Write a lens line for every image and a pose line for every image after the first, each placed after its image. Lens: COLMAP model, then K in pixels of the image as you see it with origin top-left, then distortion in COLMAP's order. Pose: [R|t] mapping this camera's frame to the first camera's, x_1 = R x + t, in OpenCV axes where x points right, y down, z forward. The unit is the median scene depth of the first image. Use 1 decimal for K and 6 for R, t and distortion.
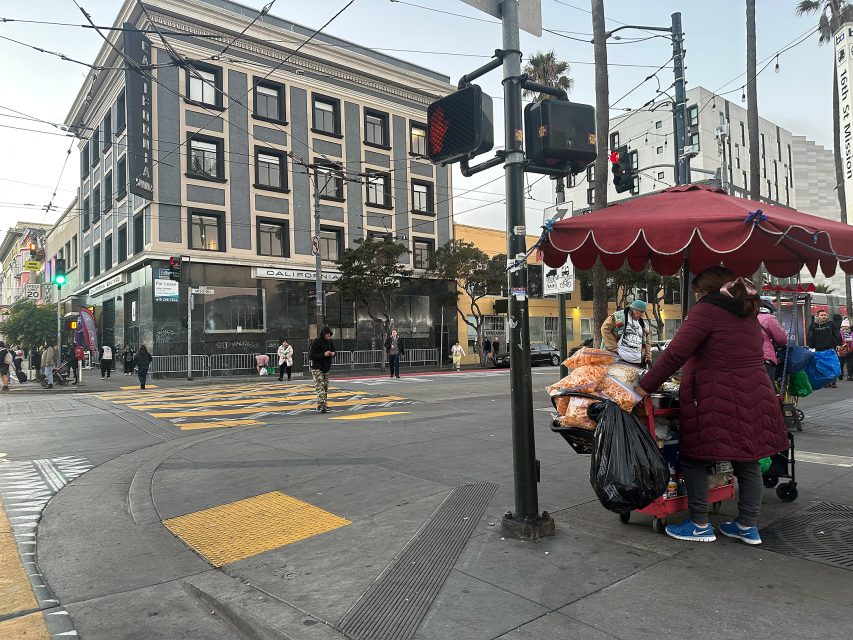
lens RADIAL K [[595.3, 0, 420.5], [0, 595.3, 316.6], [0, 0, 1]] dist [0.063790, -0.077073]
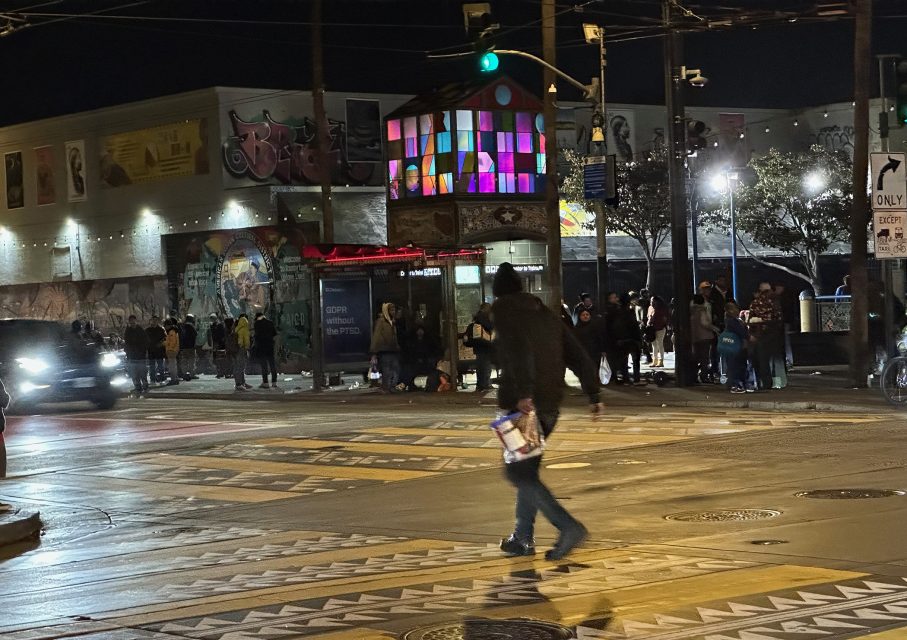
lens RADIAL K [[2002.6, 0, 453.5], [0, 2002.6, 320.0], [0, 0, 1]] dist [0.315230, 0.463954]
pose [[0.006899, 0.019820, 0.999780, -0.523911], [-0.016270, 0.999673, -0.019705, 0.022696], [-0.999844, -0.016130, 0.007219, 0.318146]]
